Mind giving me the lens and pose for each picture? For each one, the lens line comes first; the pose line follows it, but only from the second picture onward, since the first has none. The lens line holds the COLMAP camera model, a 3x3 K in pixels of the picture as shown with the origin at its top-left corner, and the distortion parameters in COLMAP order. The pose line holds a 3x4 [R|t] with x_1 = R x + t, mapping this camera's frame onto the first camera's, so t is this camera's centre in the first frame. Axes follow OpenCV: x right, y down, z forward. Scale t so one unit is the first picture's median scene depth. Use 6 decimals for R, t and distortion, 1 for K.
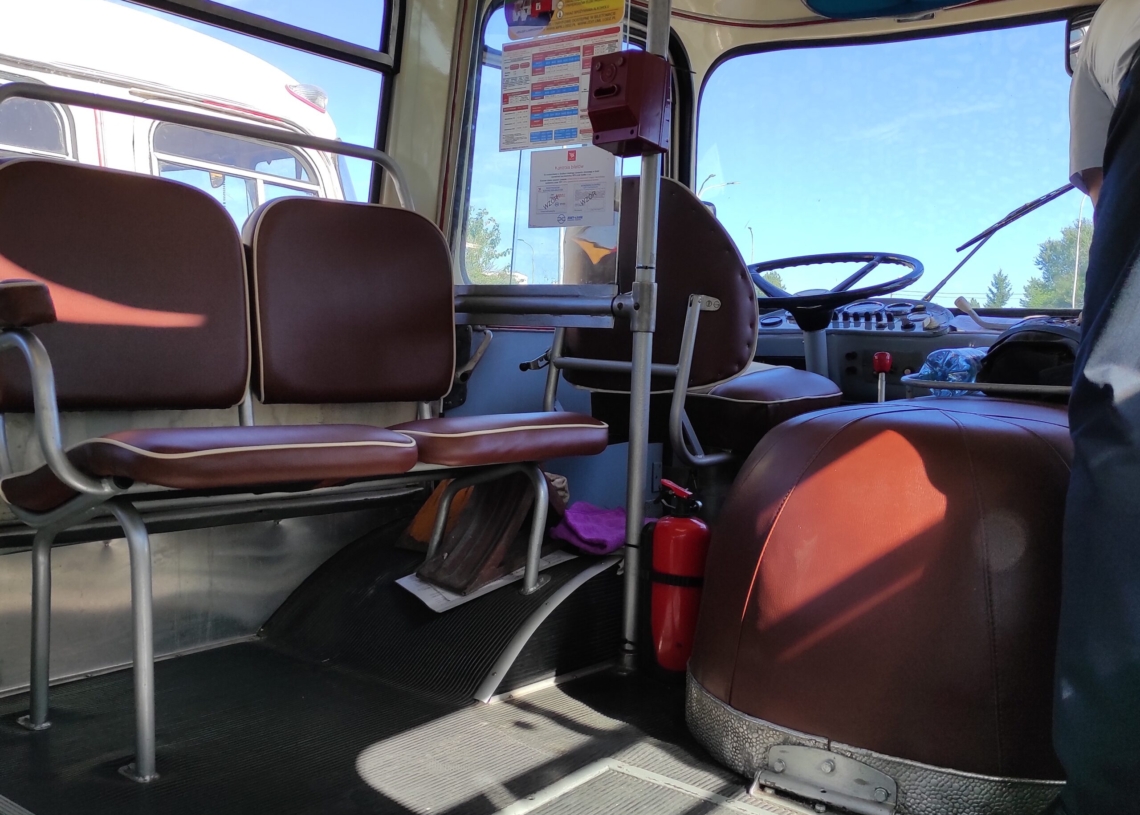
lens RADIAL K [[1128.0, 0, 570.0], [0, 1128.0, 407.5], [0, 0, 1]] dist [0.092313, -0.133302]
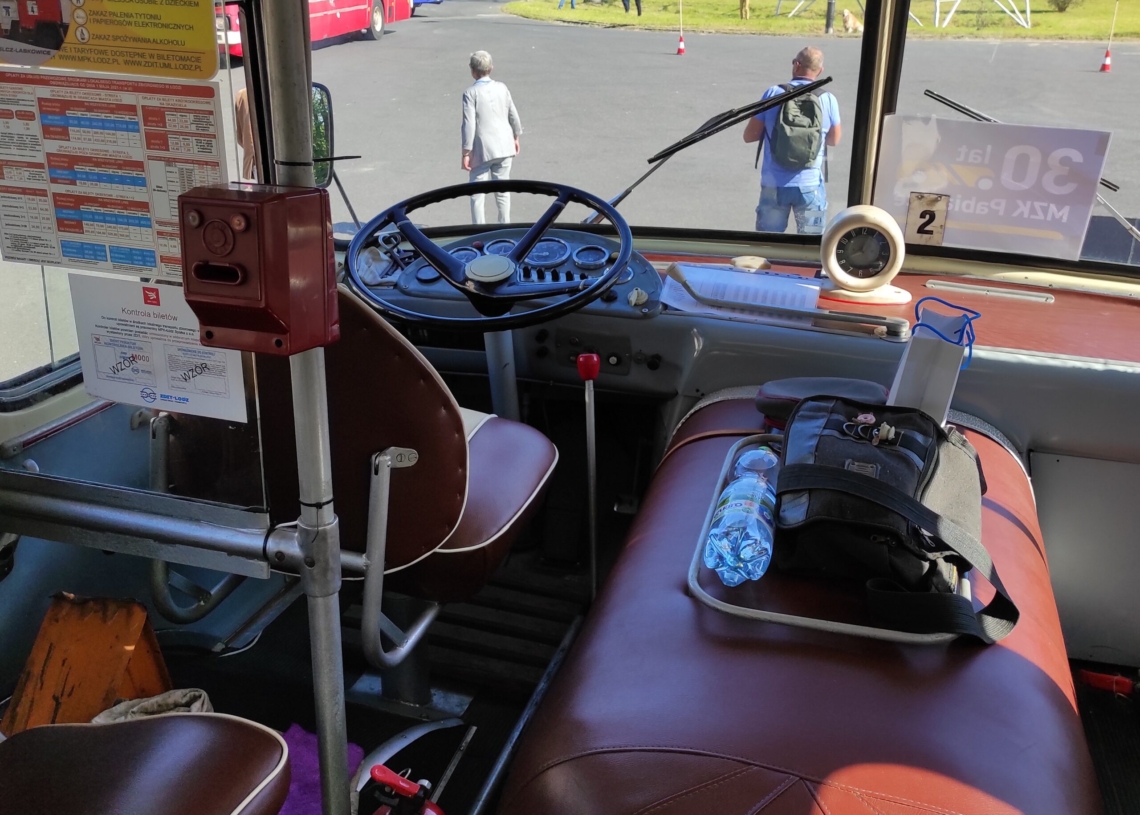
lens RADIAL K [[1128.0, 0, 570.0], [0, 1128.0, 407.5], [0, 0, 1]] dist [0.092313, -0.133302]
pose [[0.928580, -0.155320, 0.337067, -0.004729], [0.036304, 0.941873, 0.334003, -0.347824], [-0.369351, -0.297912, 0.880243, 0.395800]]
